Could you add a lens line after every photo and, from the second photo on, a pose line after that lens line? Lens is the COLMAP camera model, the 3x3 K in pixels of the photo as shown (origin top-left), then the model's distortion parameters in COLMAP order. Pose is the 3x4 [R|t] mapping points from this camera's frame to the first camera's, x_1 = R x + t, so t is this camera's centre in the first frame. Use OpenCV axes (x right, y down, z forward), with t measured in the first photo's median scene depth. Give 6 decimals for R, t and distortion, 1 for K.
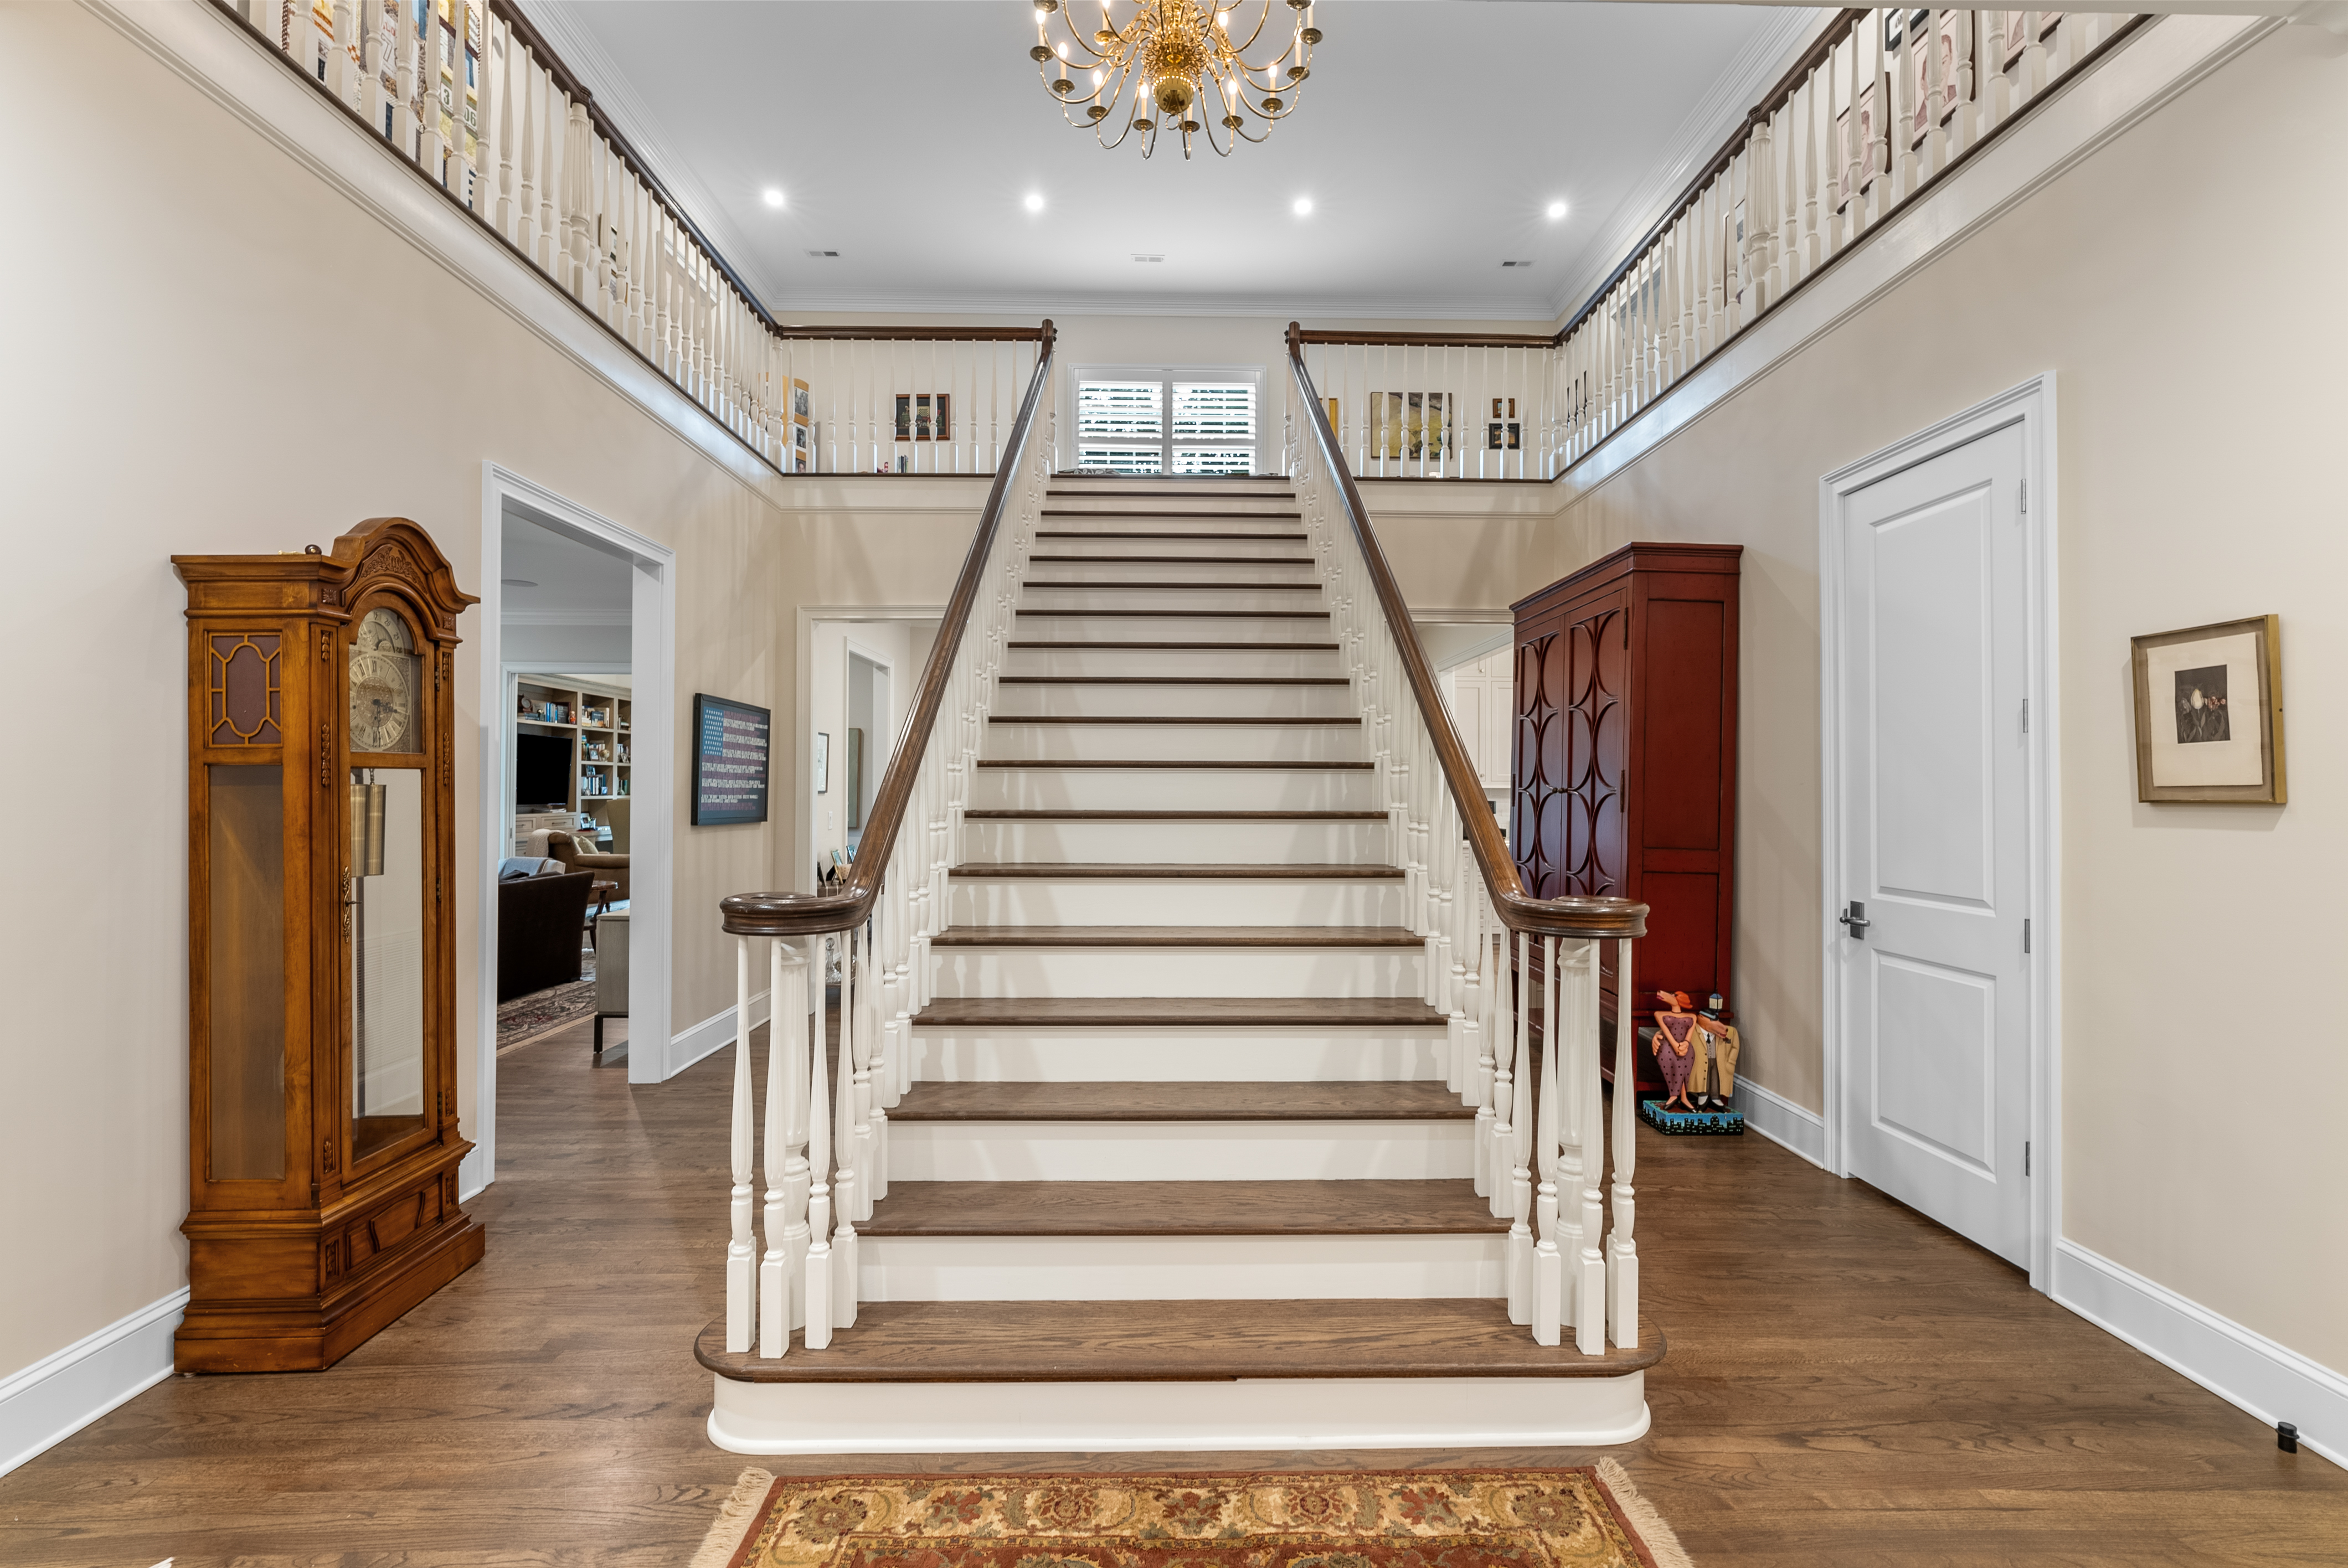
lens RADIAL K [[1021.9, 0, 1174.0], [0, 1021.9, 784.0], [0, 0, 1]] dist [-0.001274, 0.000115]
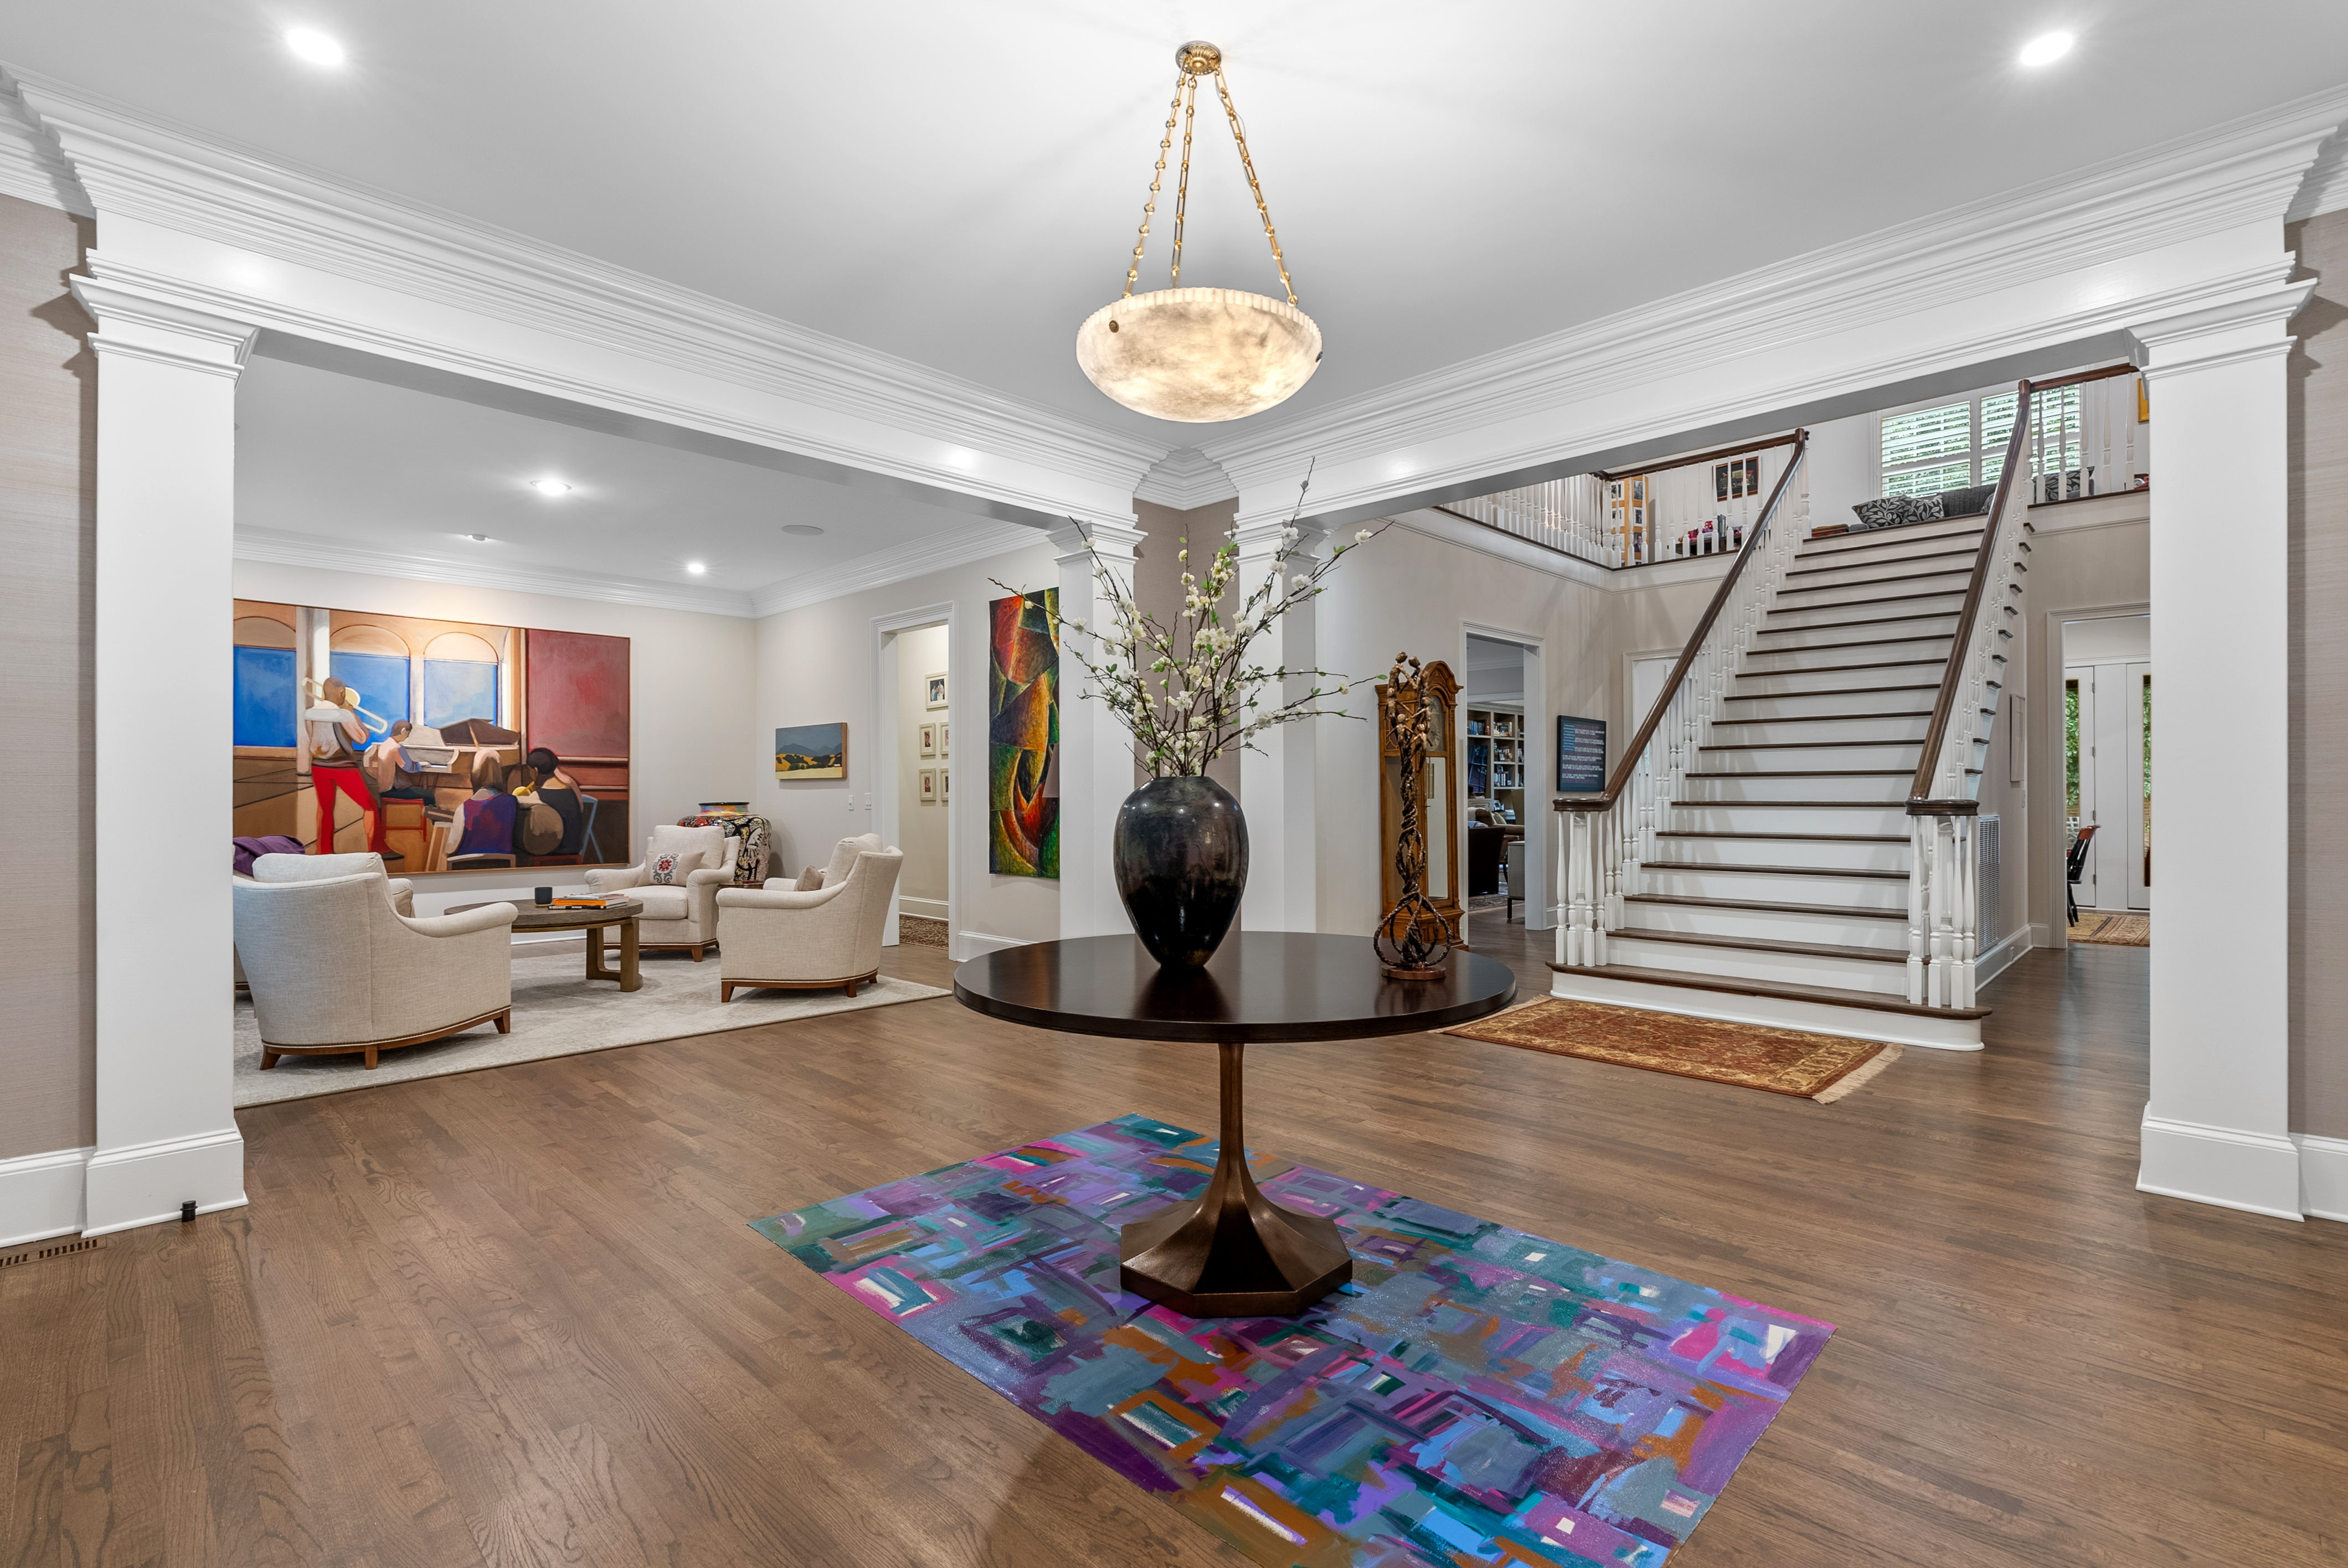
lens RADIAL K [[1071.1, 0, 1181.9], [0, 1071.1, 786.8], [0, 0, 1]] dist [-0.002408, 0.001099]
pose [[0.694217, -0.012338, -0.719660, 0.404549], [0.011584, 0.999915, -0.005968, 0.036964], [0.719673, -0.004193, 0.694301, -0.740977]]
